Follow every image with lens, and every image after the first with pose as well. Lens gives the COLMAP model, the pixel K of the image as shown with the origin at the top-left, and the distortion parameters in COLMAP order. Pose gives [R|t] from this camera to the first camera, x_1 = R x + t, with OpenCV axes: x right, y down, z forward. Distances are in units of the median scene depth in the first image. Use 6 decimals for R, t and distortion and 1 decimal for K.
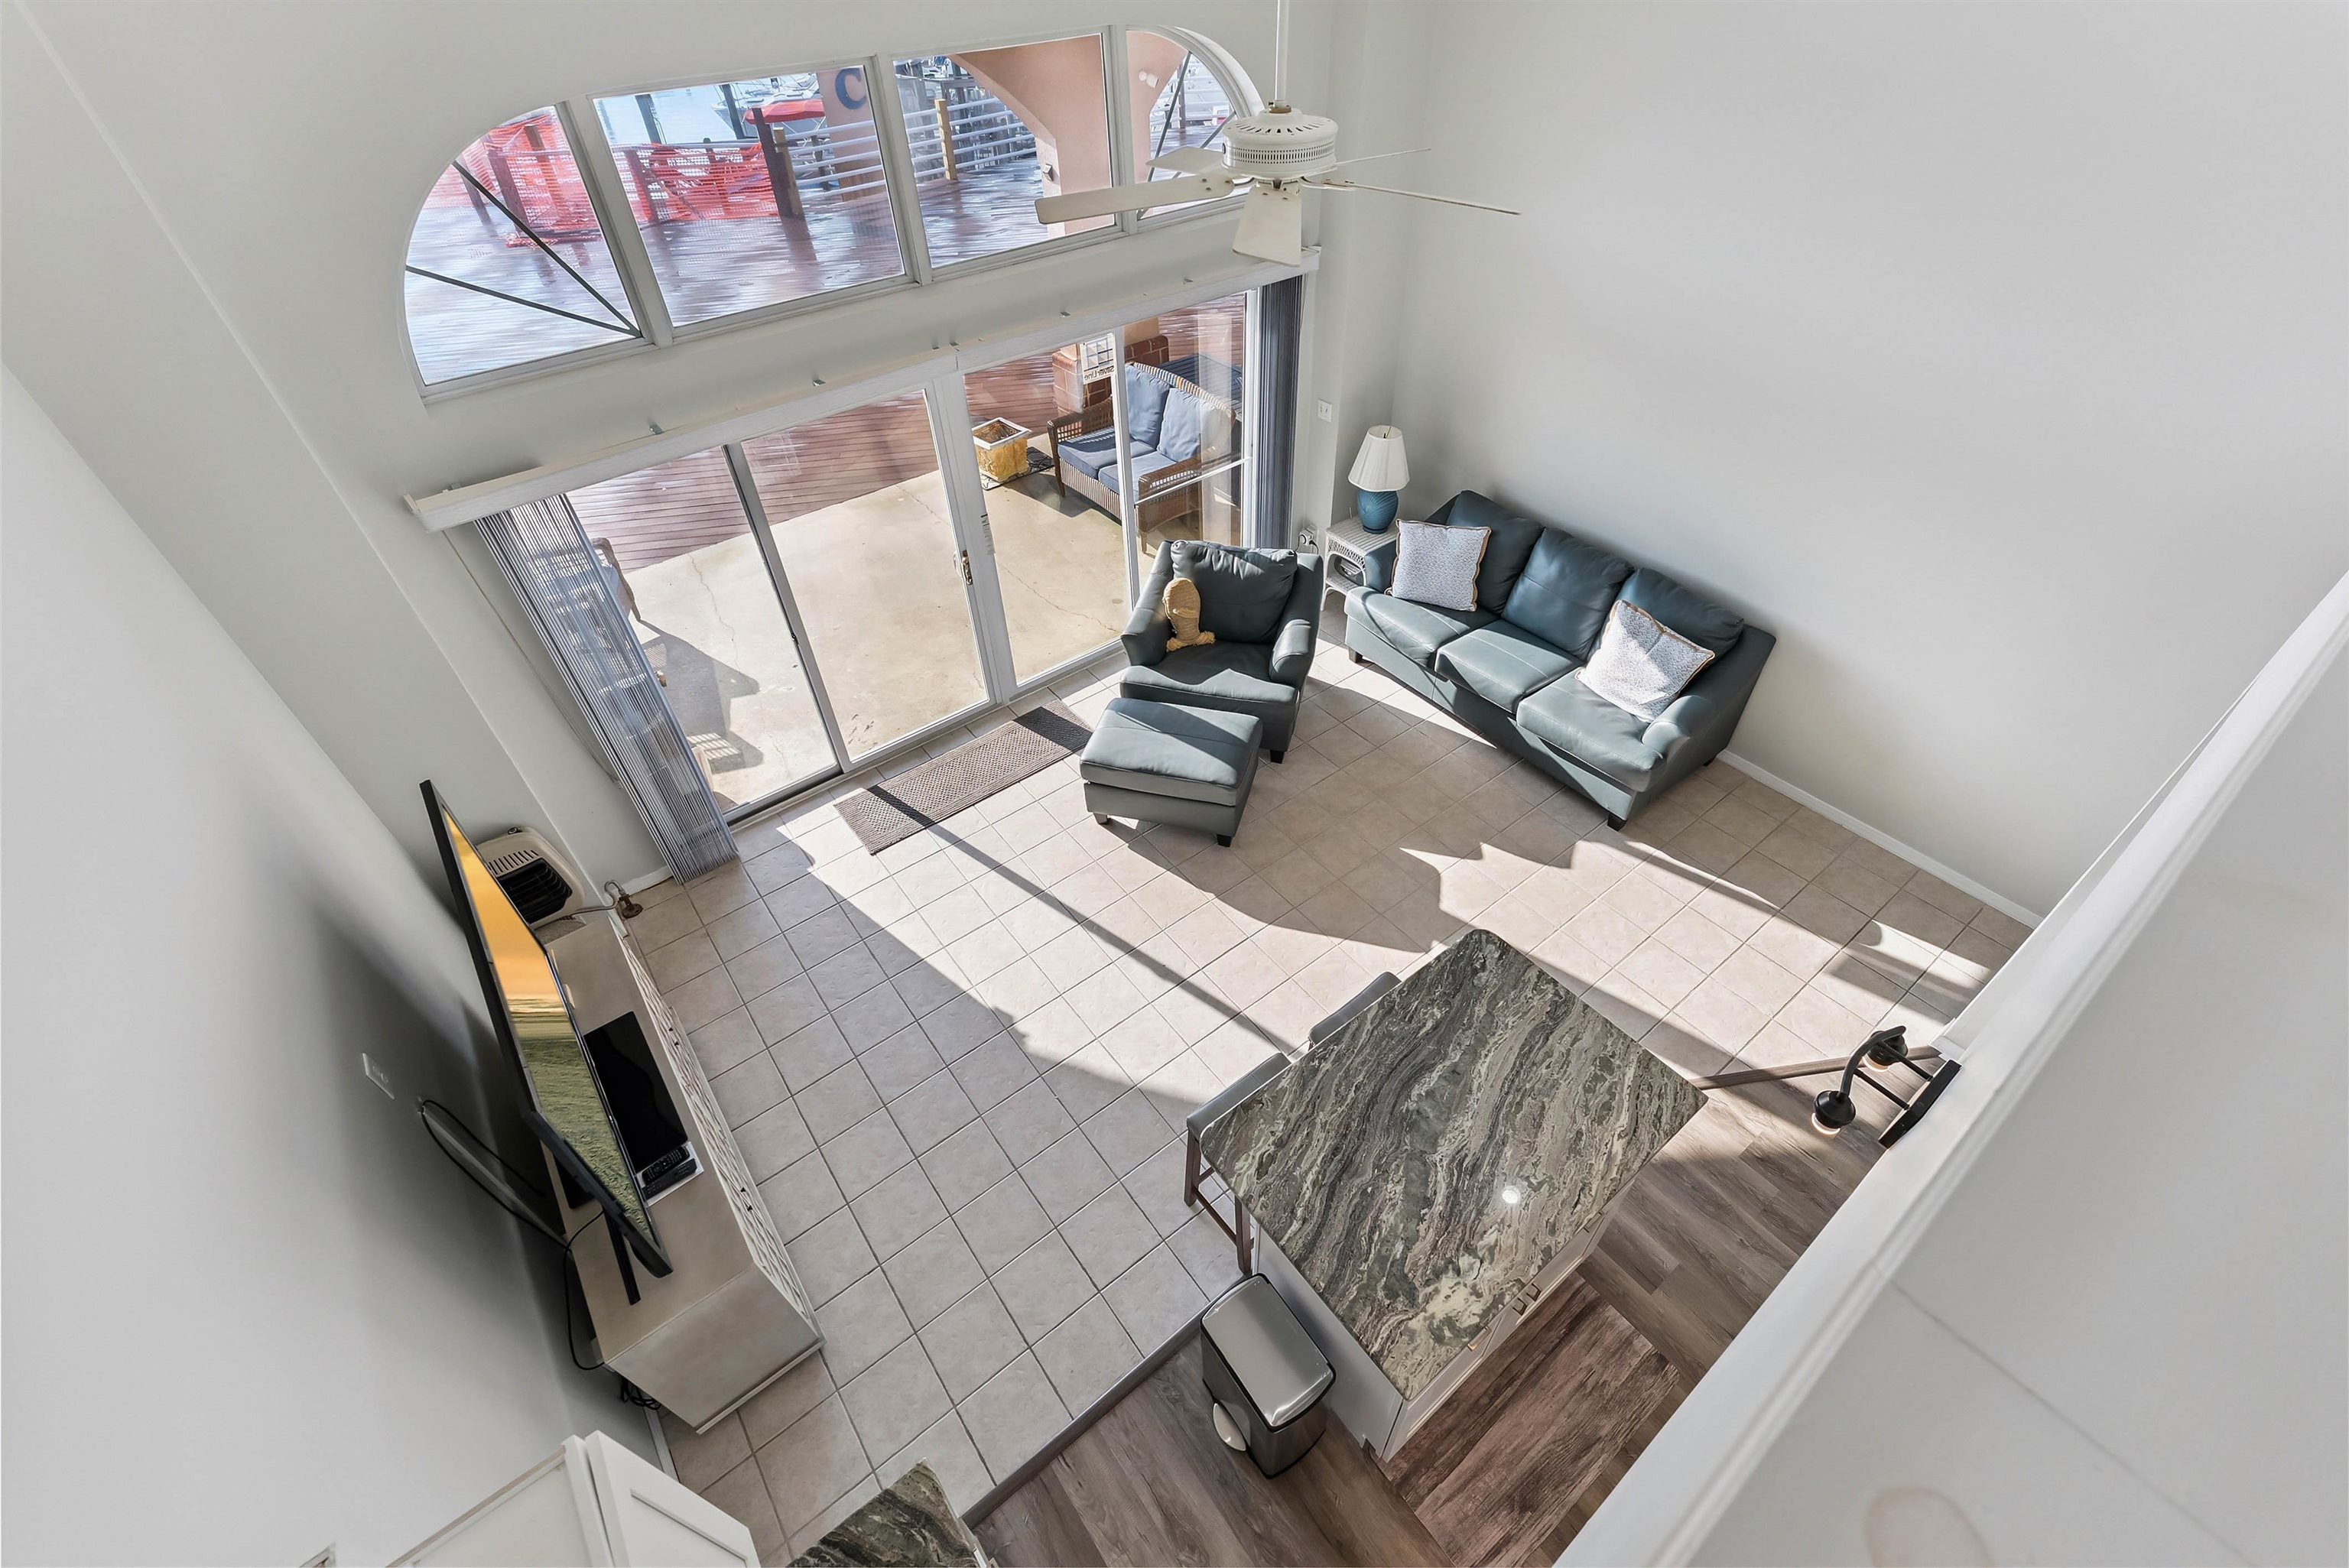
lens RADIAL K [[982.0, 0, 1175.2], [0, 982.0, 779.1], [0, 0, 1]] dist [0.000128, -0.000165]
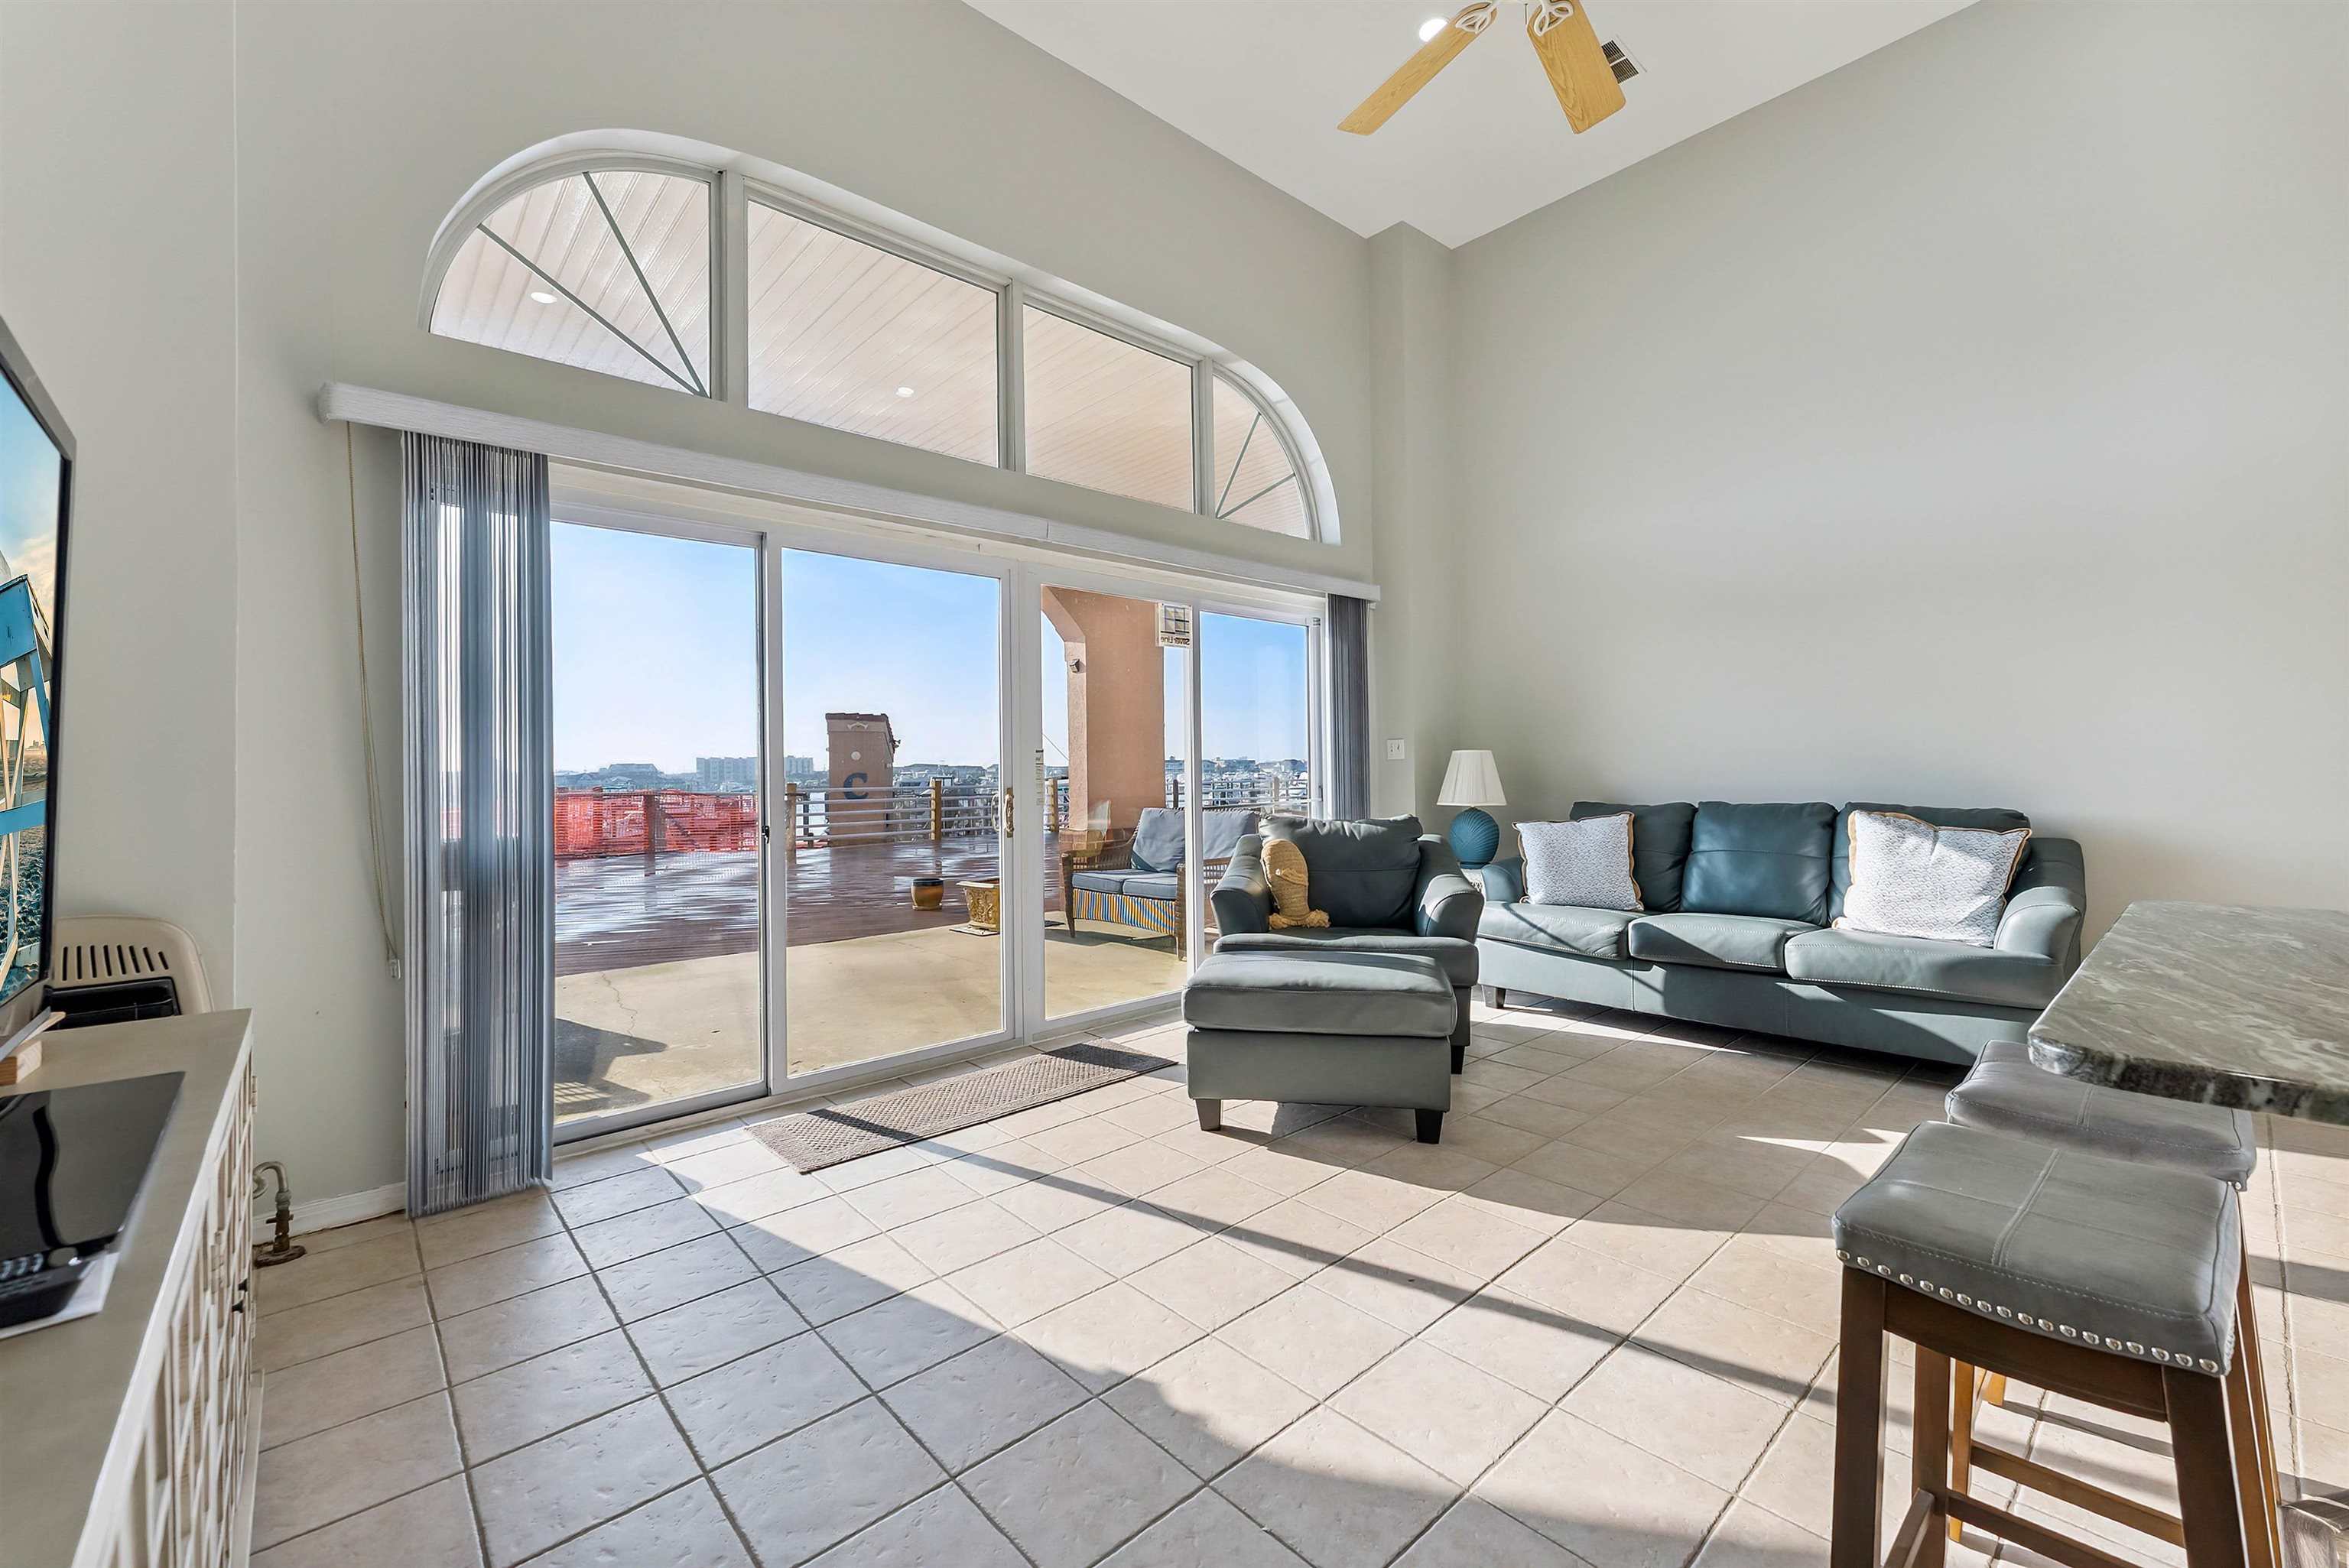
lens RADIAL K [[953.3, 0, 1169.8], [0, 953.3, 773.0], [0, 0, 1]] dist [-0.000326, -0.000209]
pose [[0.996951, 0.016548, 0.076253, -0.146298], [0.040244, 0.728193, -0.684190, 0.281881], [-0.066849, 0.685173, 0.725306, 0.437539]]
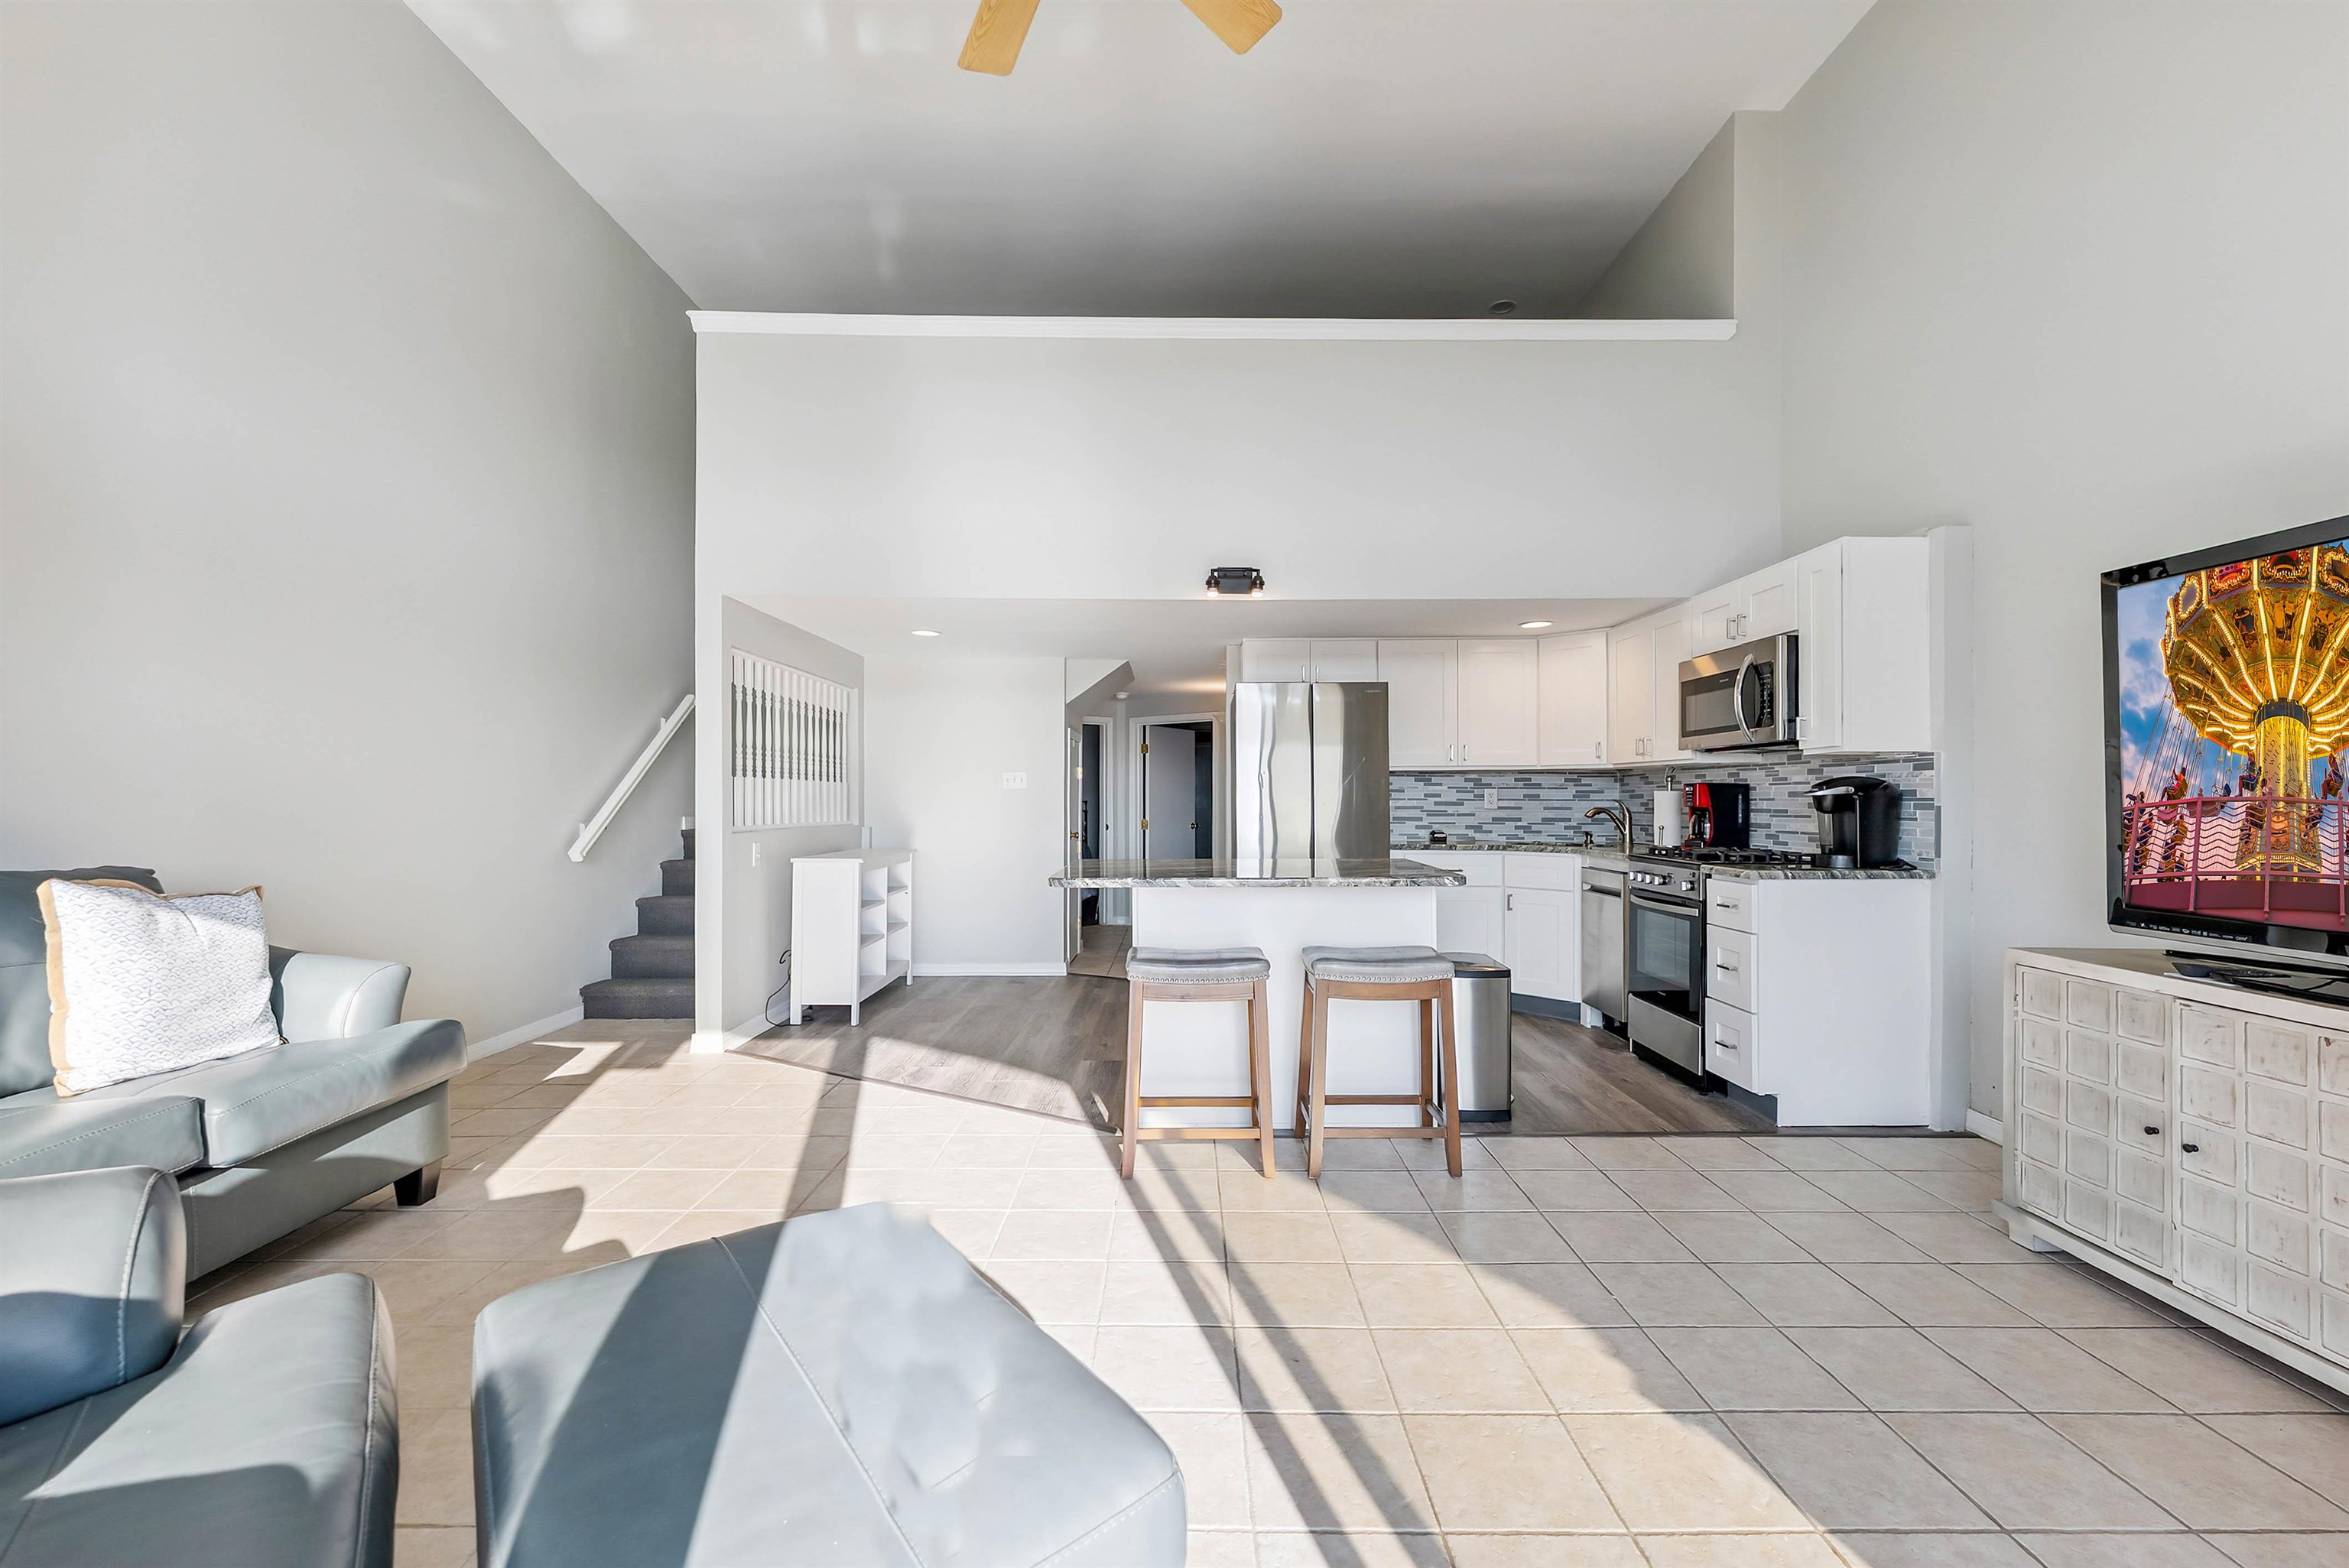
lens RADIAL K [[978.7, 0, 1178.1], [0, 978.7, 788.7], [0, 0, 1]] dist [0.001285, 0.000628]
pose [[-0.791574, 0.038261, 0.609874, -0.212575], [0.435285, 0.735774, 0.518809, -0.209980], [-0.428879, 0.676145, -0.599075, 0.966638]]
